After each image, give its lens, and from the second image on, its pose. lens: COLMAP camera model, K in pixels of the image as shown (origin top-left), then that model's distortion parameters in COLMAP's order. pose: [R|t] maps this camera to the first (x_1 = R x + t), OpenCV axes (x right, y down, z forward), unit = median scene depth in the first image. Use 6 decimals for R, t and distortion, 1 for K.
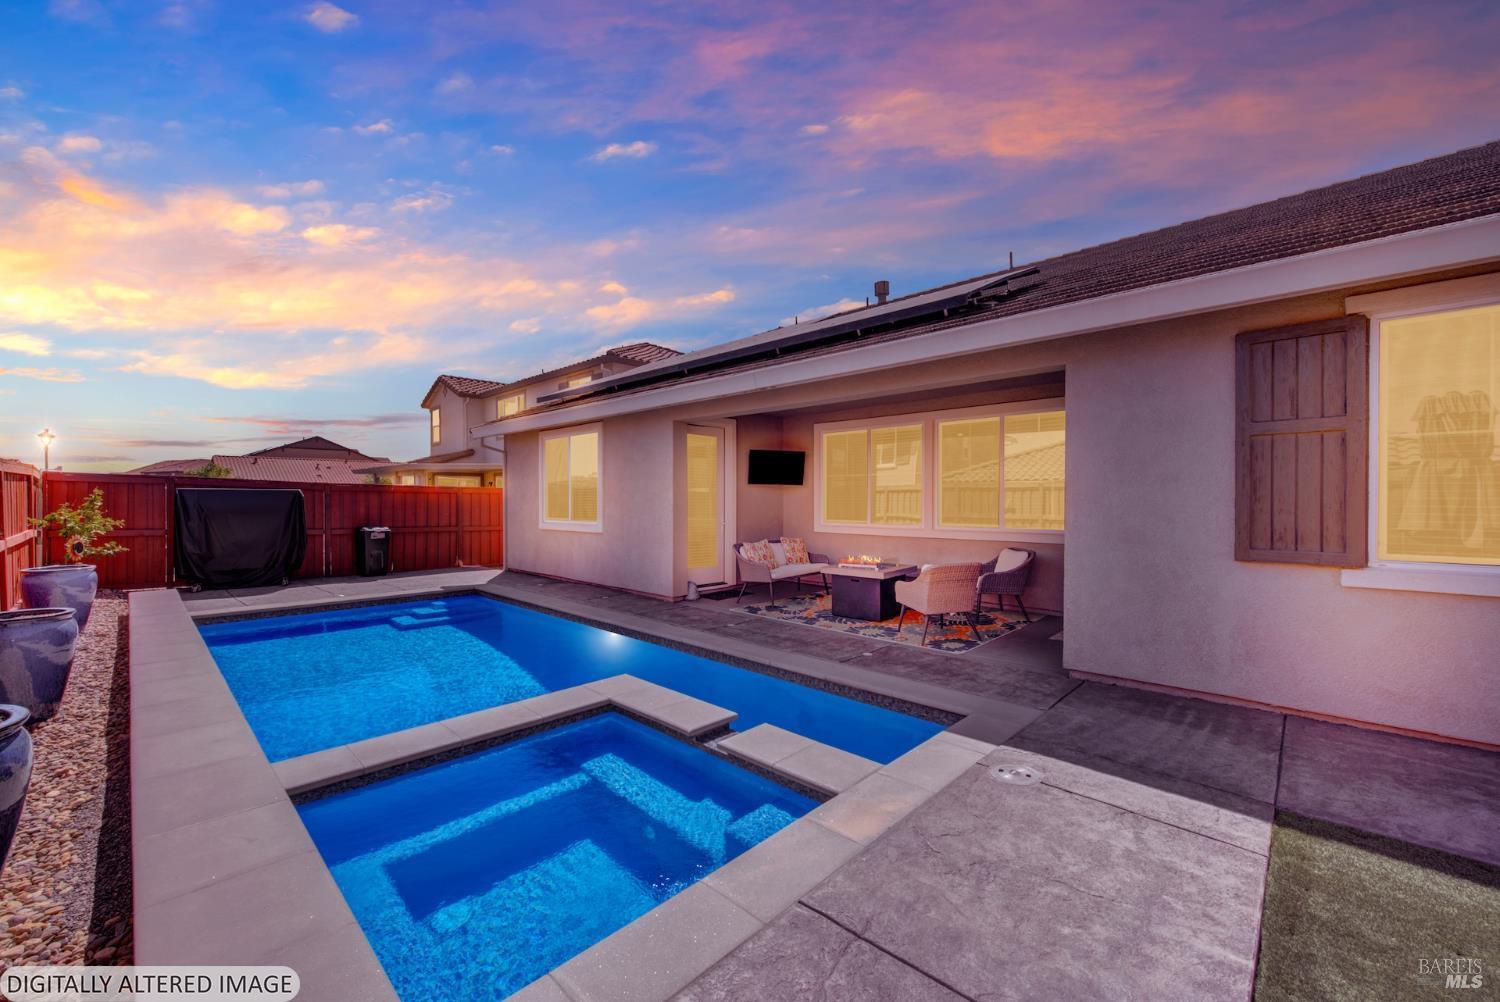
lens RADIAL K [[598.7, 0, 754.3], [0, 598.7, 505.5], [0, 0, 1]] dist [-0.002351, -0.000429]
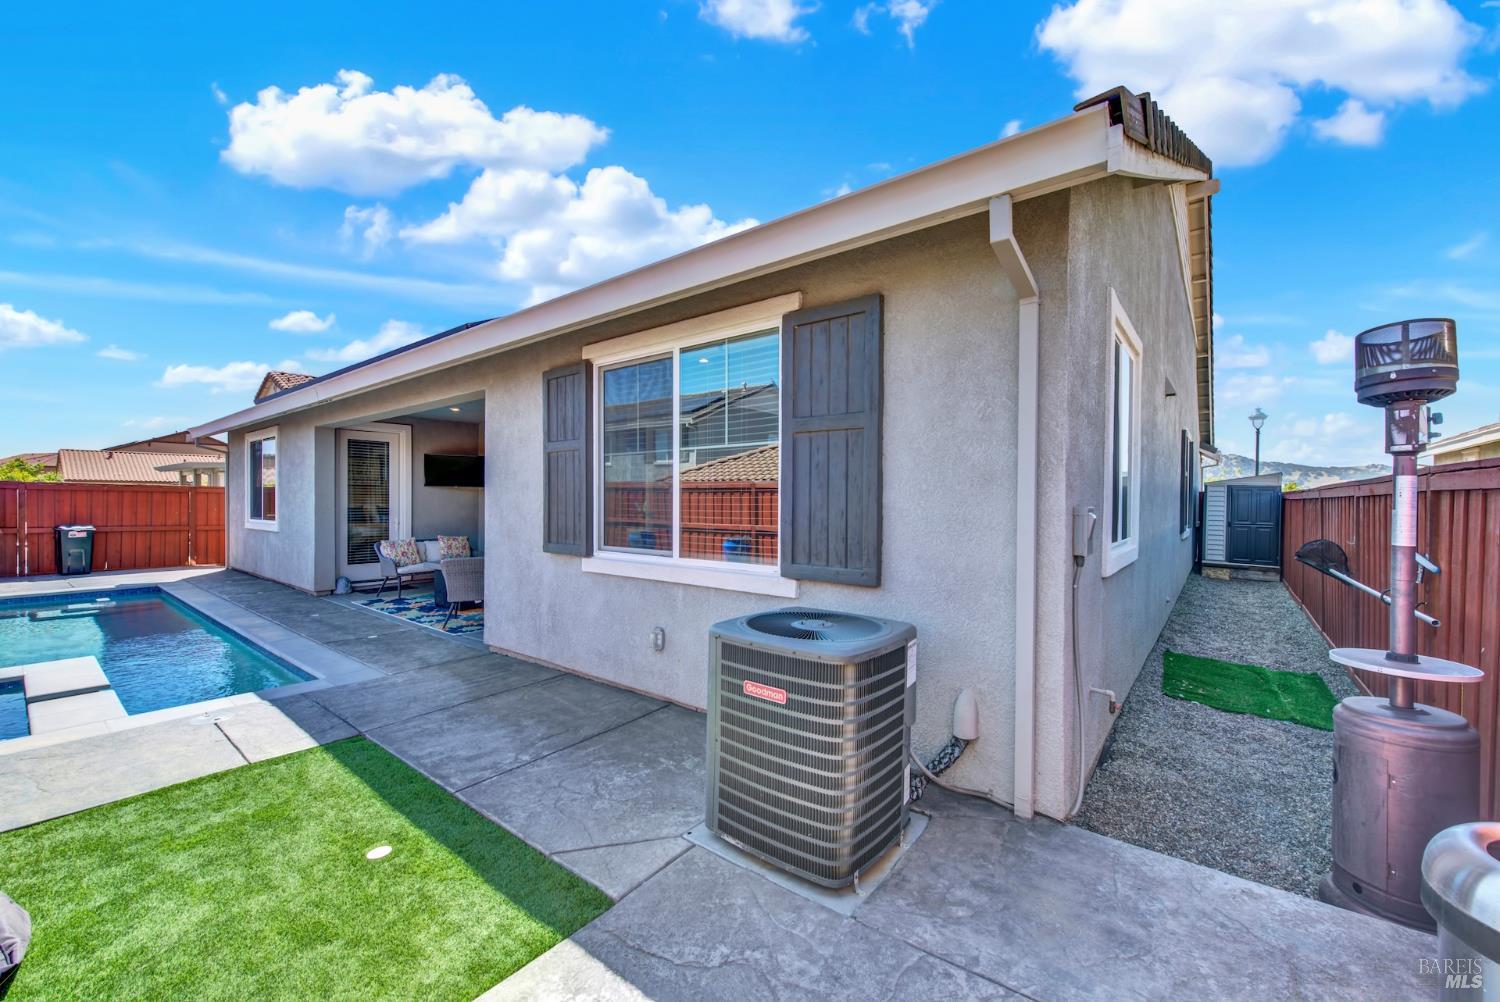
lens RADIAL K [[598.7, 0, 754.3], [0, 598.7, 505.5], [0, 0, 1]] dist [-0.002351, -0.000429]
pose [[0.995081, 0.004419, 0.098962, 0.461993], [-0.004224, 0.999989, -0.002182, -0.001031], [-0.098971, 0.001754, 0.995089, -0.117996]]
